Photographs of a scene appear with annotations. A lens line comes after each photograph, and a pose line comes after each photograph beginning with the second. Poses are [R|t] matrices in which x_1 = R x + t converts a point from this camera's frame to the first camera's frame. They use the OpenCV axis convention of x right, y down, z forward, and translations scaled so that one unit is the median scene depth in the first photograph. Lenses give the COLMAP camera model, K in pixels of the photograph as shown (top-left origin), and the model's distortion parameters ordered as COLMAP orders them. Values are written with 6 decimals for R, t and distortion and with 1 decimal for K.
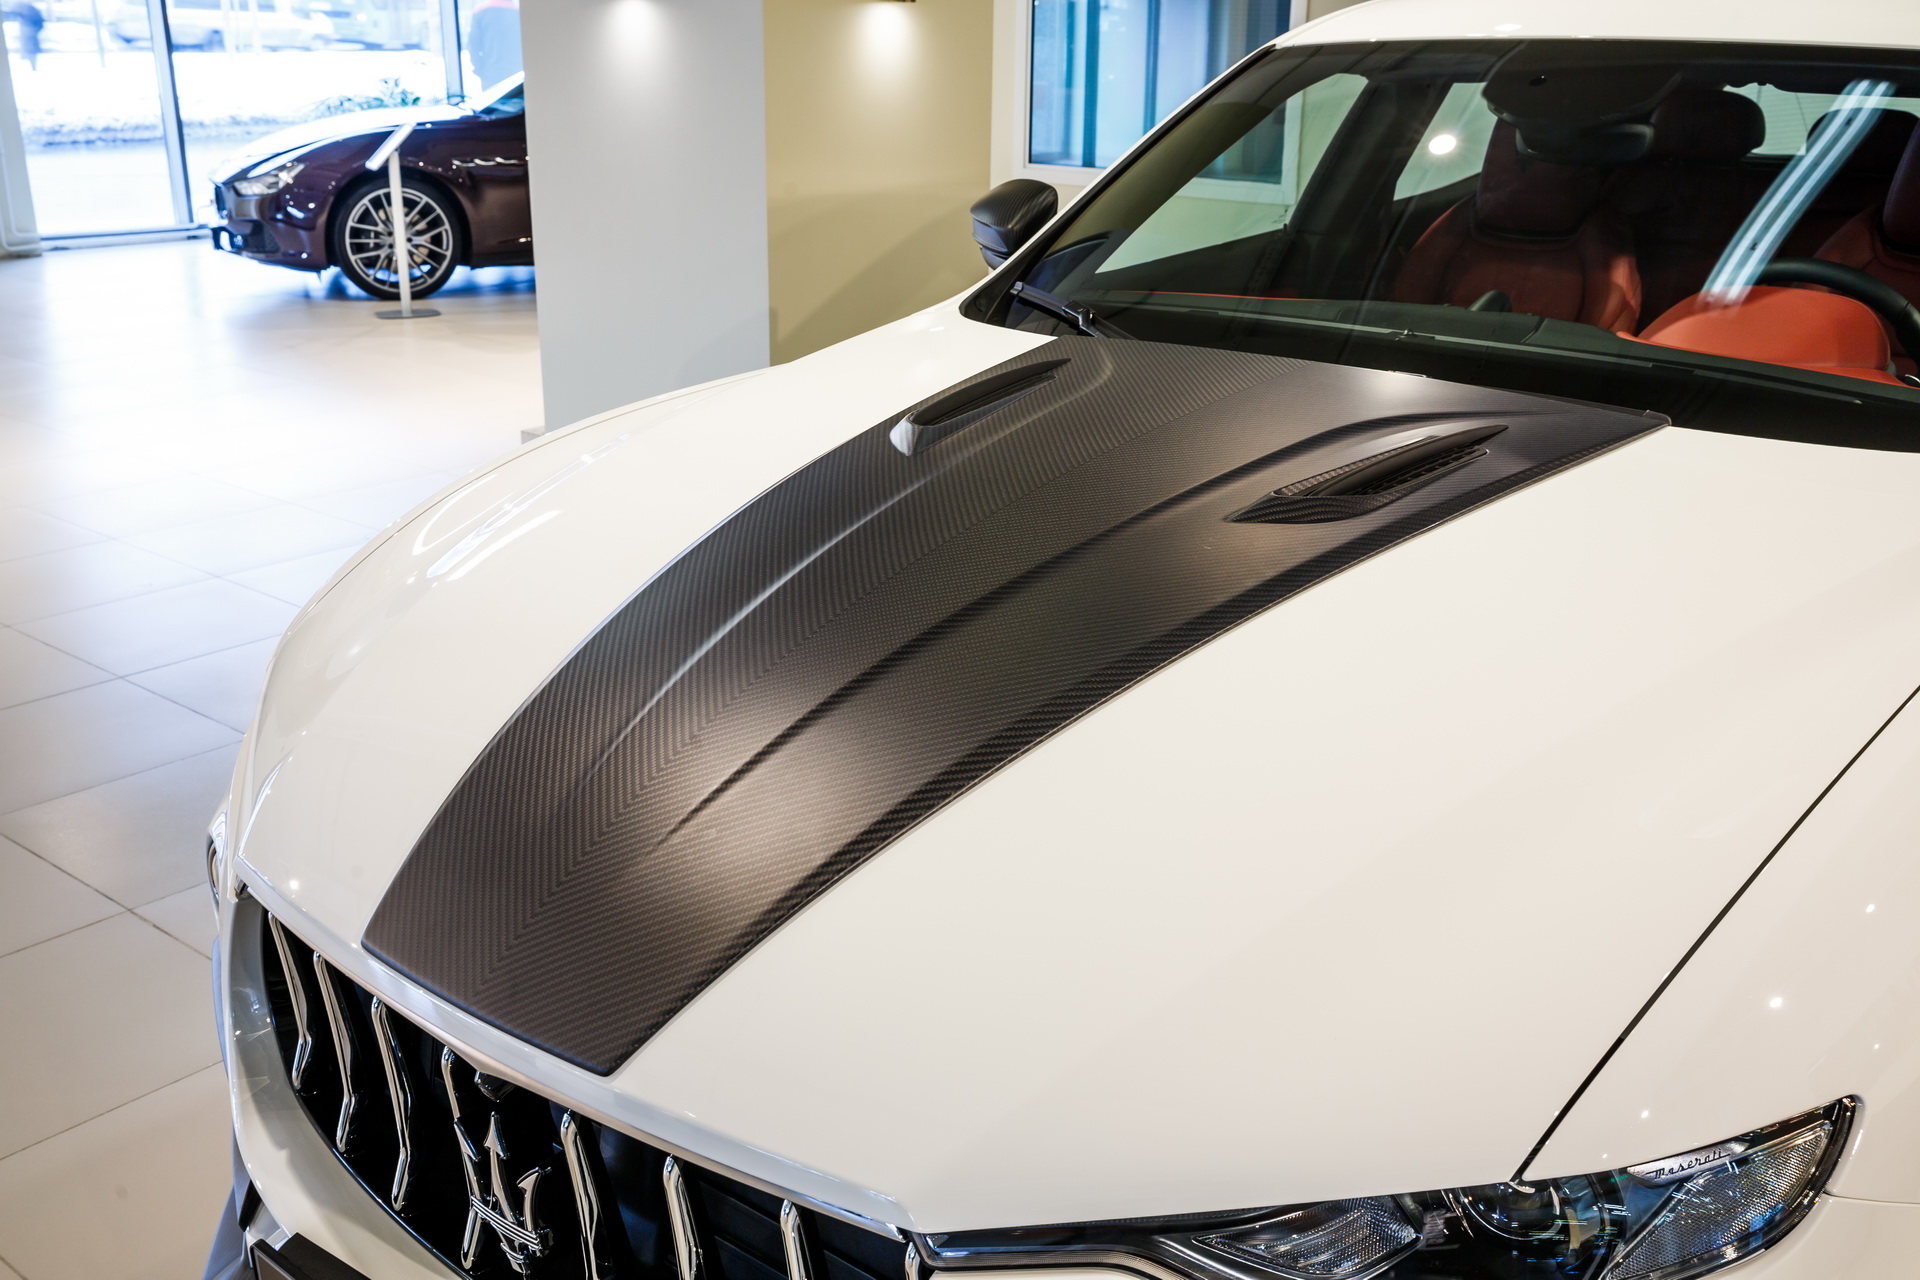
lens RADIAL K [[1852.7, 0, 948.6], [0, 1852.7, 647.1], [0, 0, 1]] dist [-0.003877, 0.027191]
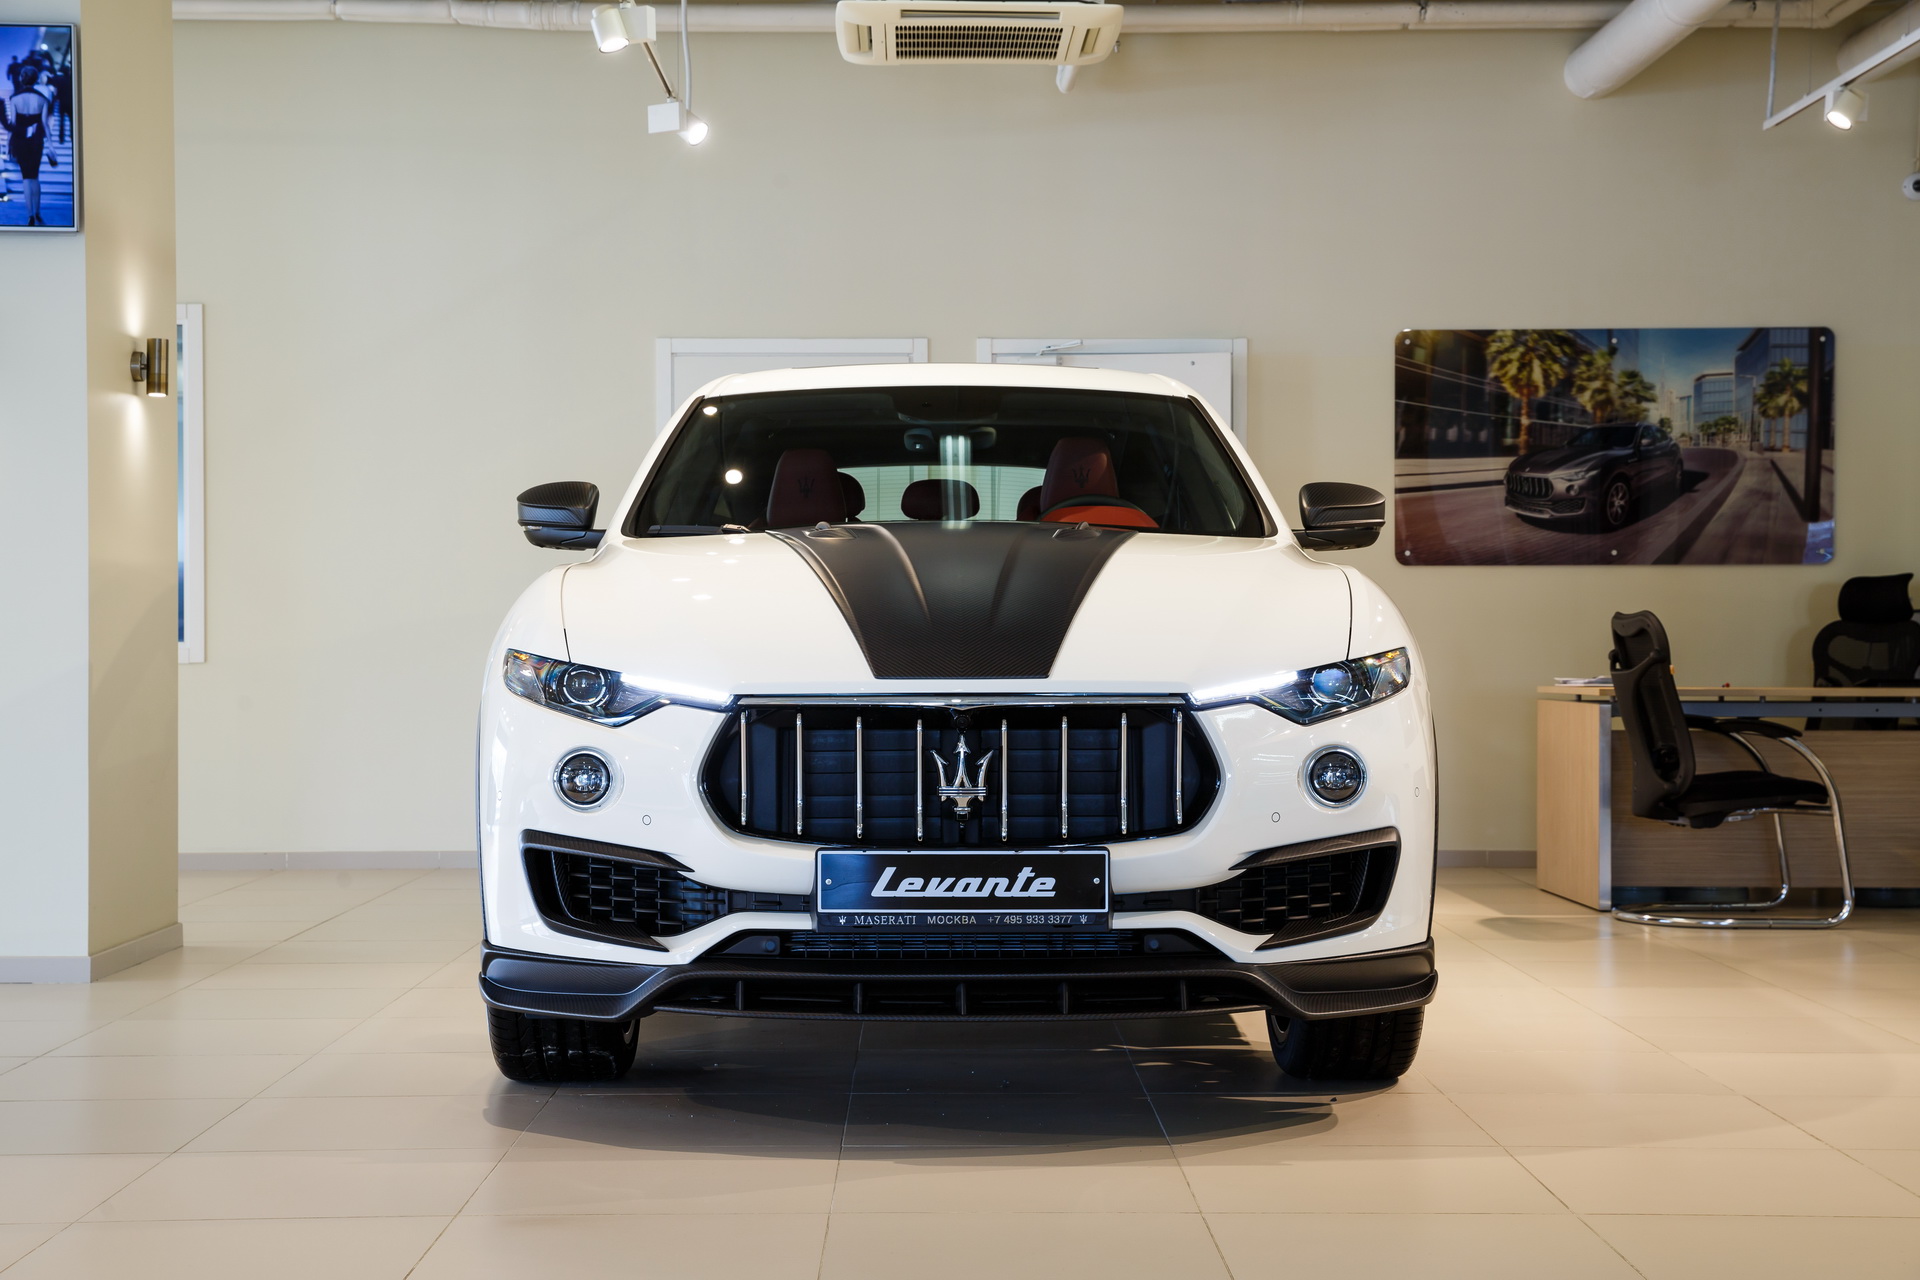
lens RADIAL K [[2938.9, 0, 954.2], [0, 2938.9, 641.8], [0, 0, 1]] dist [0.099764, 0.128303]
pose [[0.760916, -0.015756, 0.648659, -0.372923], [0.223166, 0.945070, -0.238831, 0.146520], [-0.609265, 0.326489, 0.722635, -0.233953]]
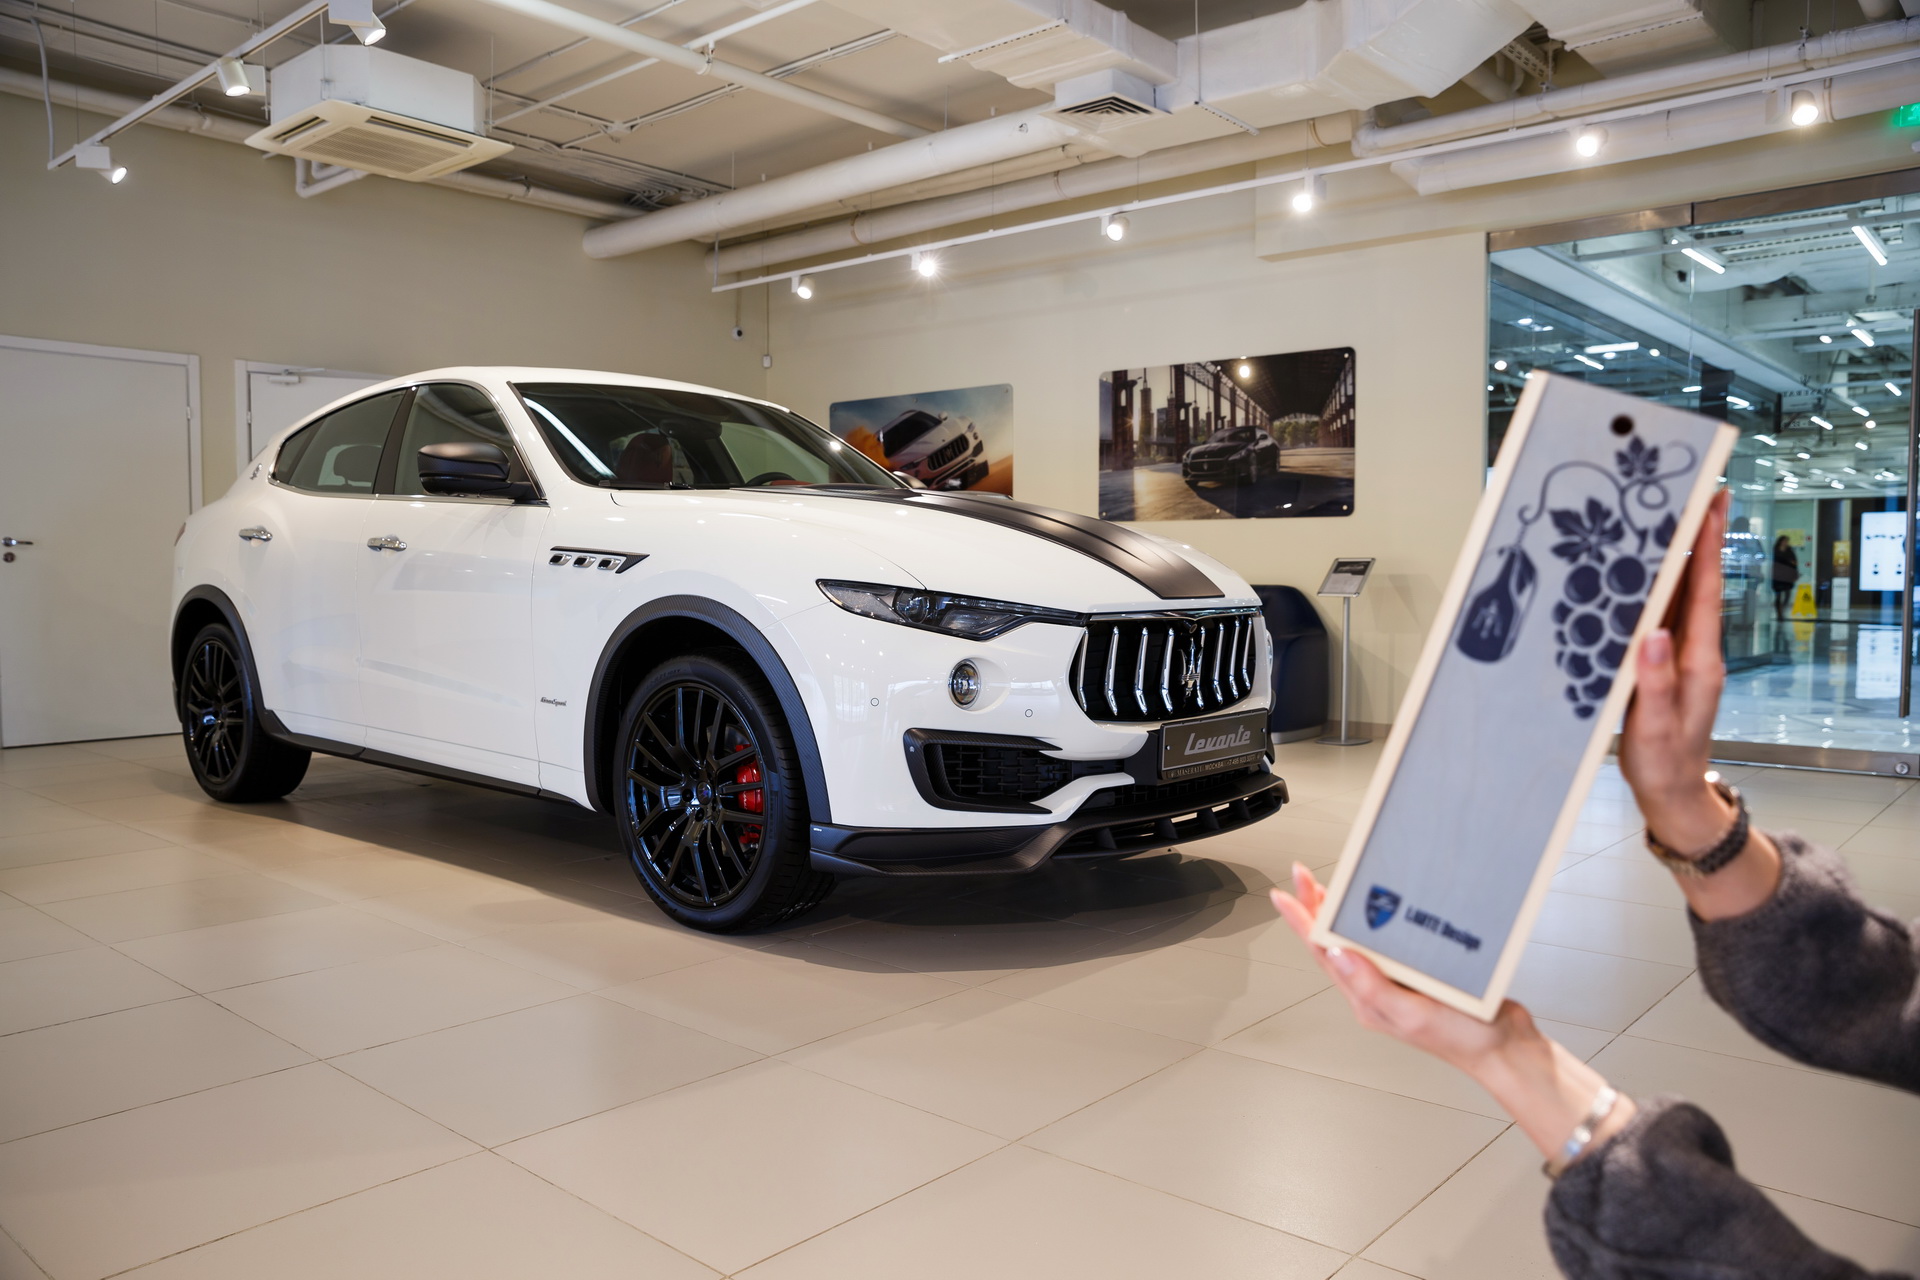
lens RADIAL K [[1426.6, 0, 955.8], [0, 1426.6, 646.8], [0, 0, 1]] dist [-0.101794, 0.107070]
pose [[0.026230, -0.068980, 0.997273, -0.397601], [0.323619, 0.944480, 0.056817, 0.000572], [-0.945824, 0.321246, 0.047097, 0.185874]]
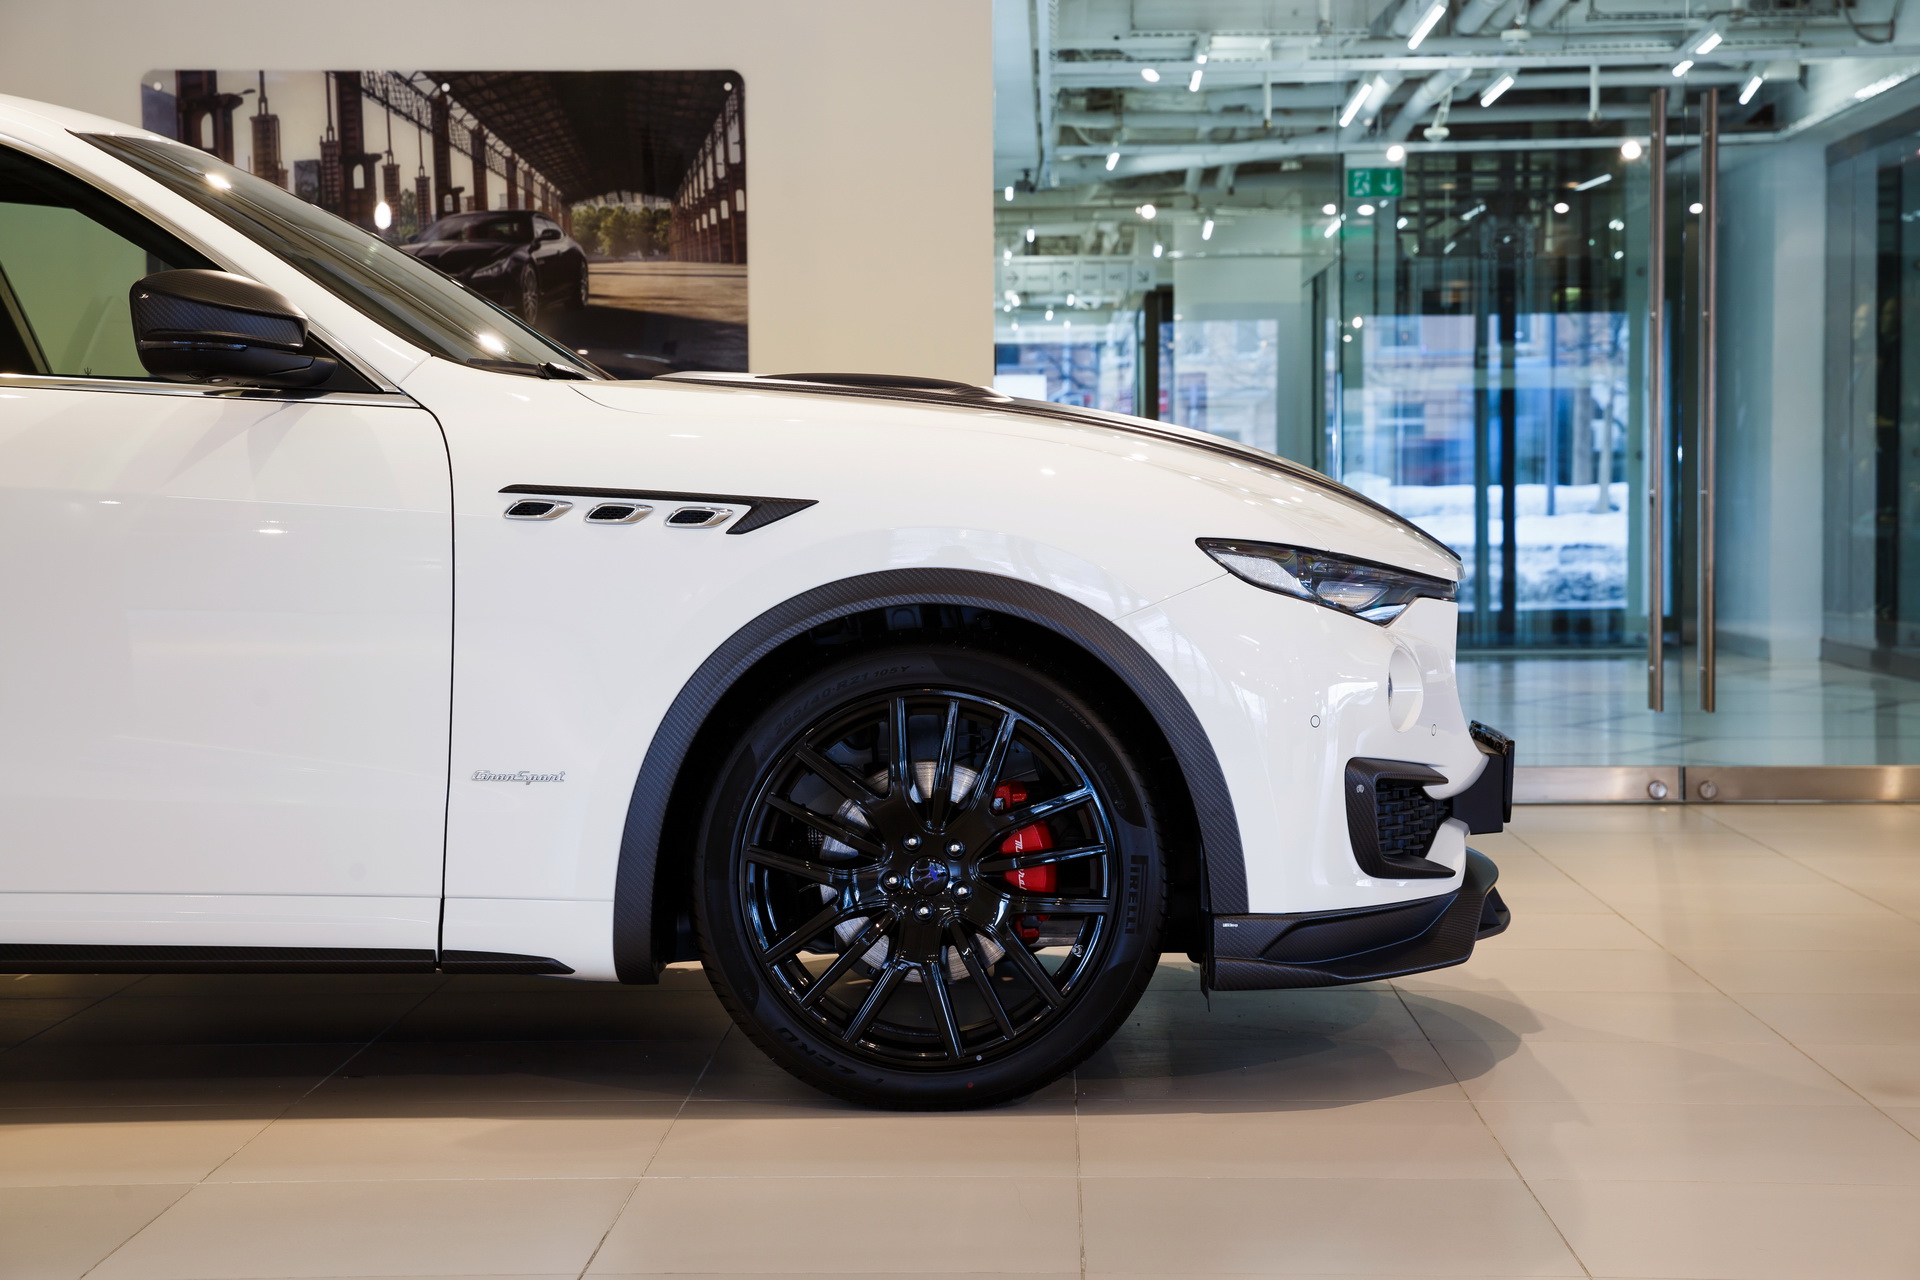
lens RADIAL K [[3576.7, 0, 965.2], [0, 3576.7, 662.3], [0, 0, 1]] dist [0.164191, 0.346861]
pose [[-0.624463, -0.052062, 0.779317, -0.461655], [0.252383, 0.930799, 0.264416, -0.136679], [-0.739154, 0.361804, -0.568110, 0.557626]]
